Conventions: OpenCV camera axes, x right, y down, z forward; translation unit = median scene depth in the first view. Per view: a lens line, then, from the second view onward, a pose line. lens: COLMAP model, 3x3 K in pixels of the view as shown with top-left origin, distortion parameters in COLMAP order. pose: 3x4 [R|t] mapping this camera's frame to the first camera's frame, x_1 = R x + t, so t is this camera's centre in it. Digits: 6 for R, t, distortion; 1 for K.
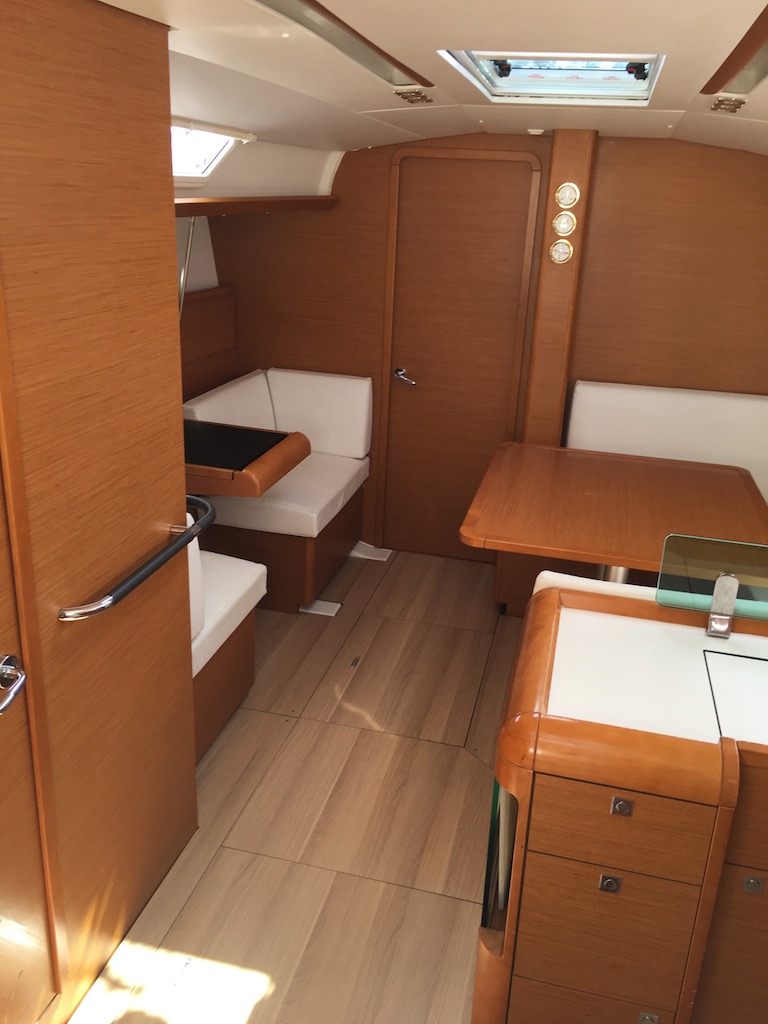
lens RADIAL K [[866.0, 0, 384.0], [0, 866.0, 512.0], [0, 0, 1]] dist [0.011505, 0.000884]
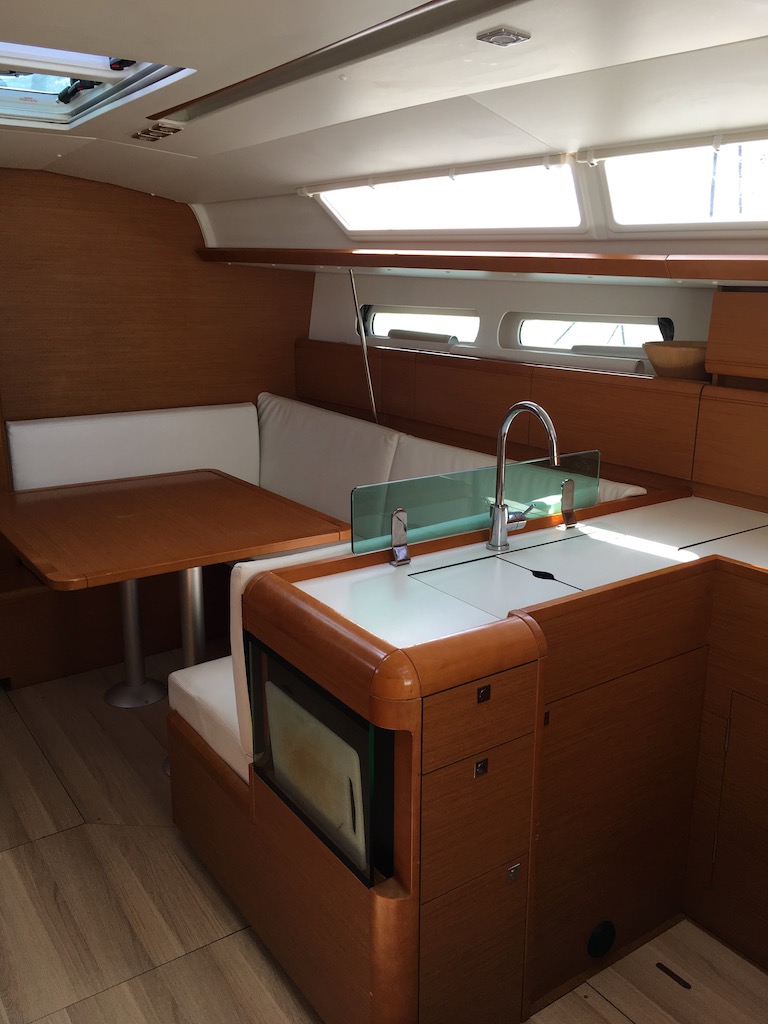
lens RADIAL K [[877.4, 0, 384.0], [0, 877.4, 512.0], [0, 0, 1]] dist [-0.004584, -0.002852]
pose [[0.651512, -0.237482, 0.720509, -0.328064], [0.282415, 0.957402, 0.060192, -0.002020], [-0.704112, 0.164267, 0.690828, 0.128929]]
